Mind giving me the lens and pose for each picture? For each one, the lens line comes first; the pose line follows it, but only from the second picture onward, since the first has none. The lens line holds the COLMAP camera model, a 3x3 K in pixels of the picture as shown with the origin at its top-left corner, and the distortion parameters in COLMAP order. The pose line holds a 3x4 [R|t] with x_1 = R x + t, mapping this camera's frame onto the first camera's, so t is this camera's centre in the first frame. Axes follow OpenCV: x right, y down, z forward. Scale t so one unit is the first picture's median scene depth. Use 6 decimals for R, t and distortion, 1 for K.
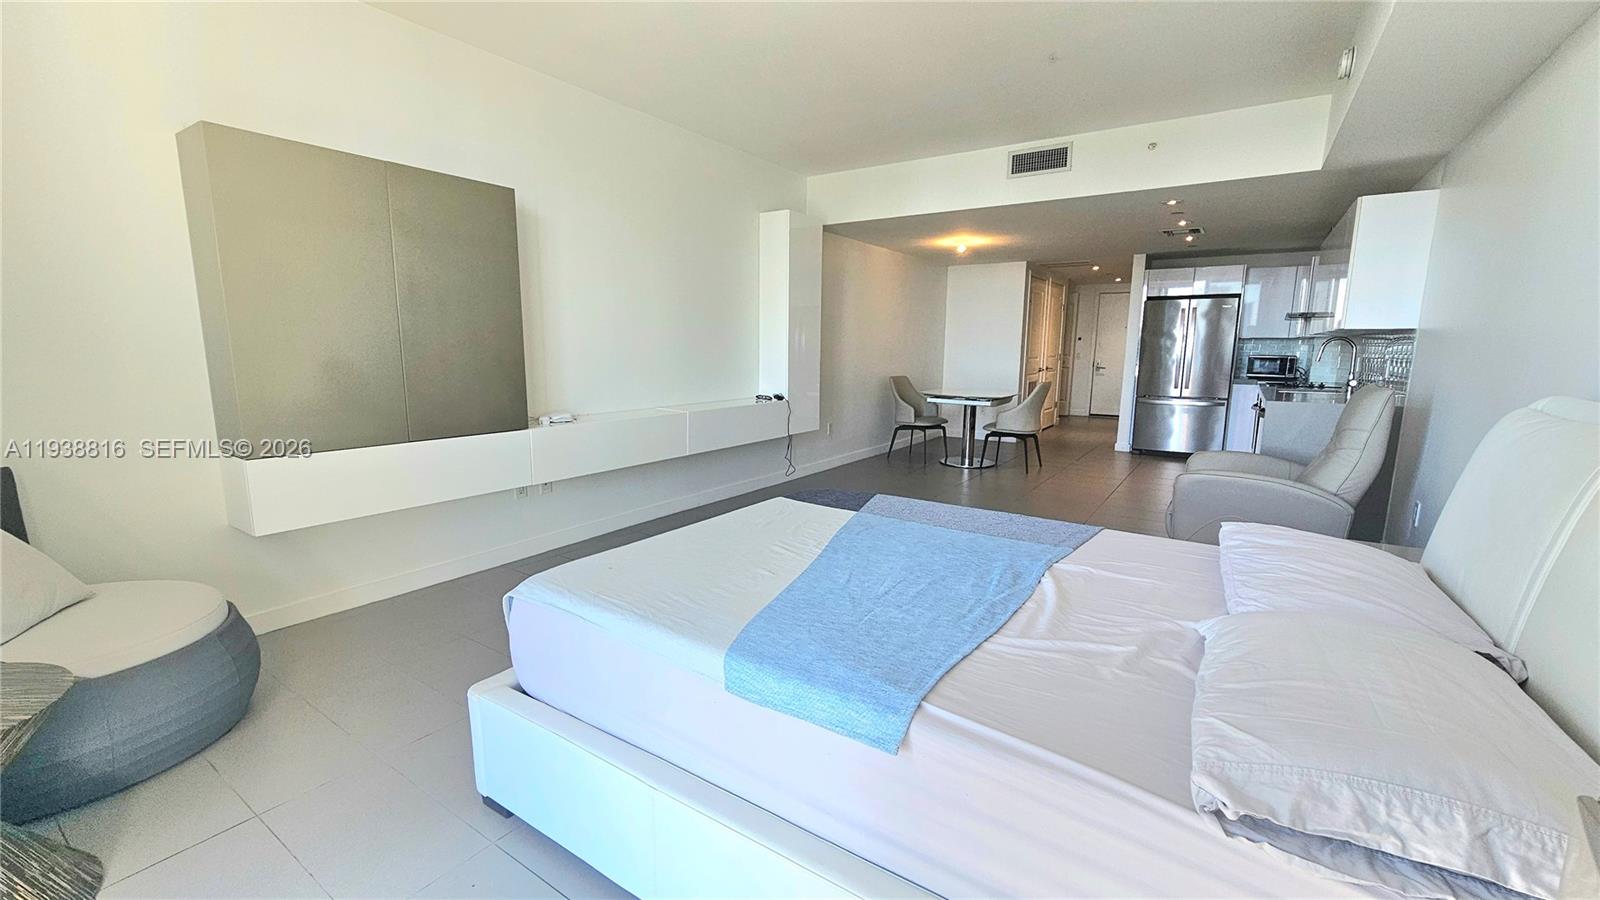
lens RADIAL K [[654.2, 0, 794.7], [0, 654.2, 453.4], [0, 0, 1]] dist [-0.001028, -0.001397]
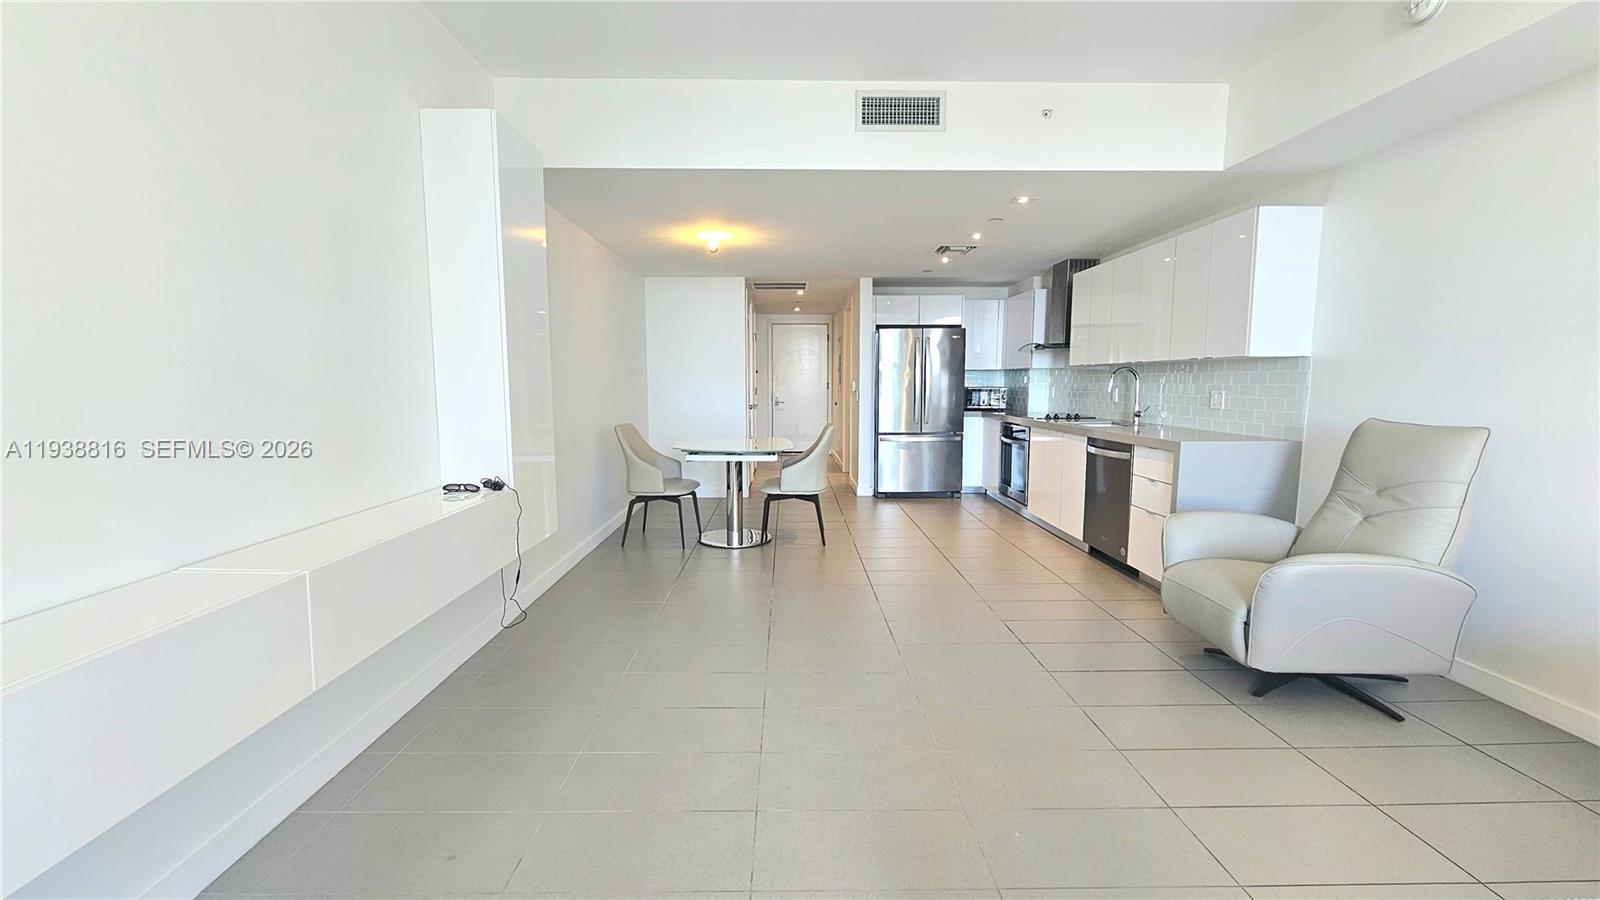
lens RADIAL K [[654.2, 0, 794.1], [0, 654.2, 453.2], [0, 0, 1]] dist [-0.001028, -0.001397]
pose [[0.820515, -0.071159, 0.567179, -0.201779], [0.101034, 0.994653, -0.021371, -0.130703], [-0.562626, 0.074840, 0.823317, 0.793528]]
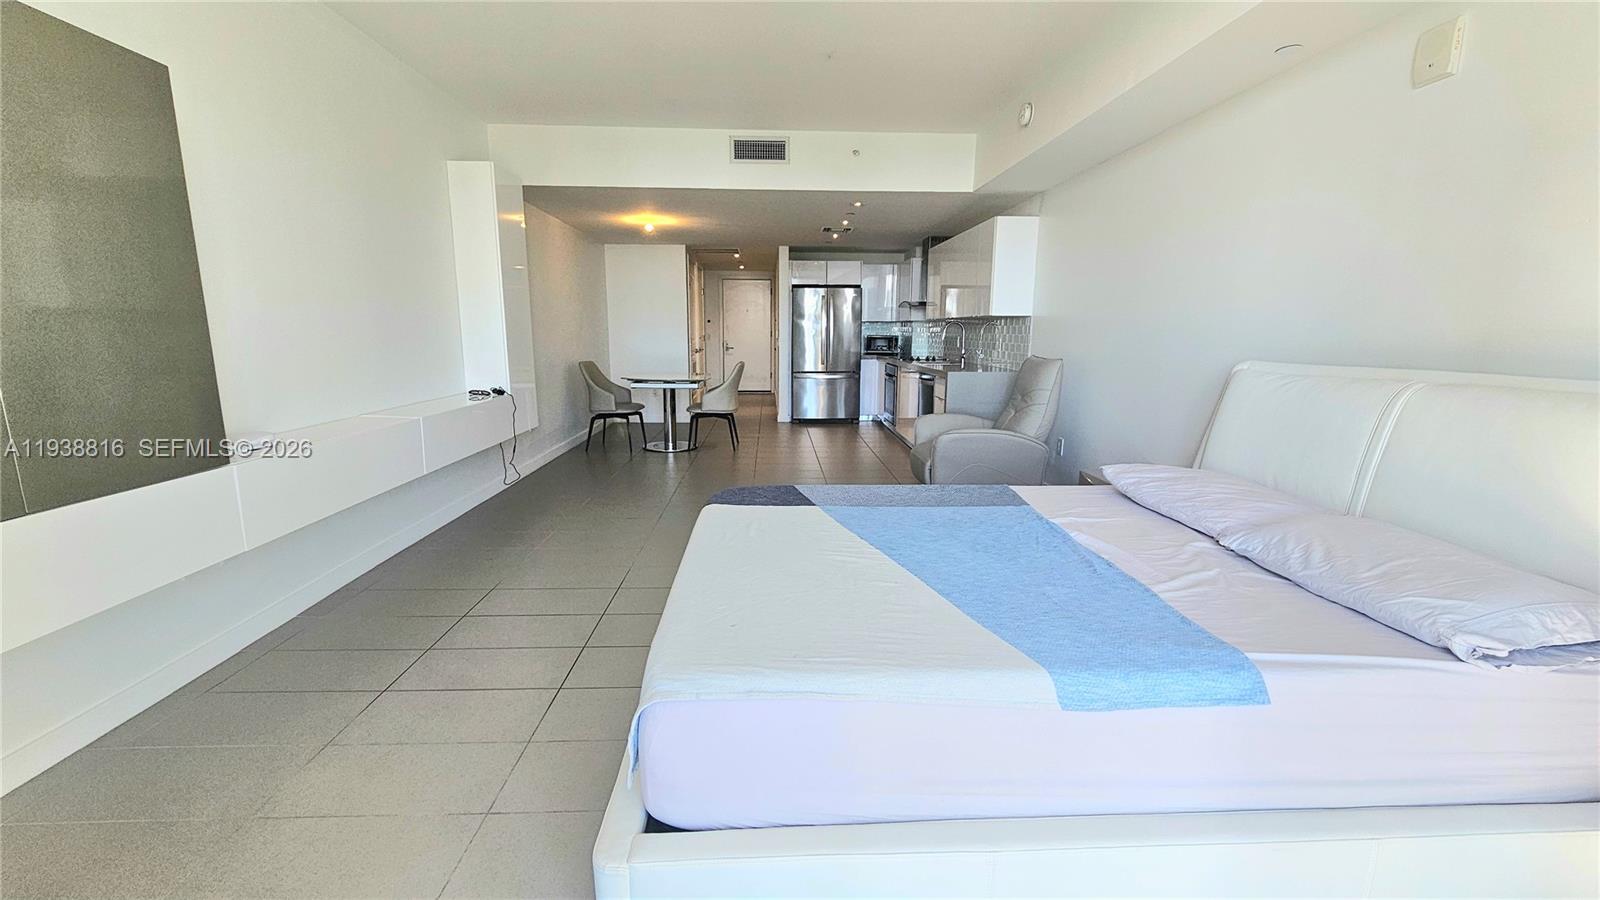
lens RADIAL K [[654.2, 0, 796.8], [0, 654.2, 452.5], [0, 0, 1]] dist [-0.001028, -0.001397]
pose [[0.803041, -0.112947, 0.585123, -0.367726], [0.097508, 0.993545, 0.057962, -0.035024], [-0.587893, 0.010509, 0.808871, 0.193362]]
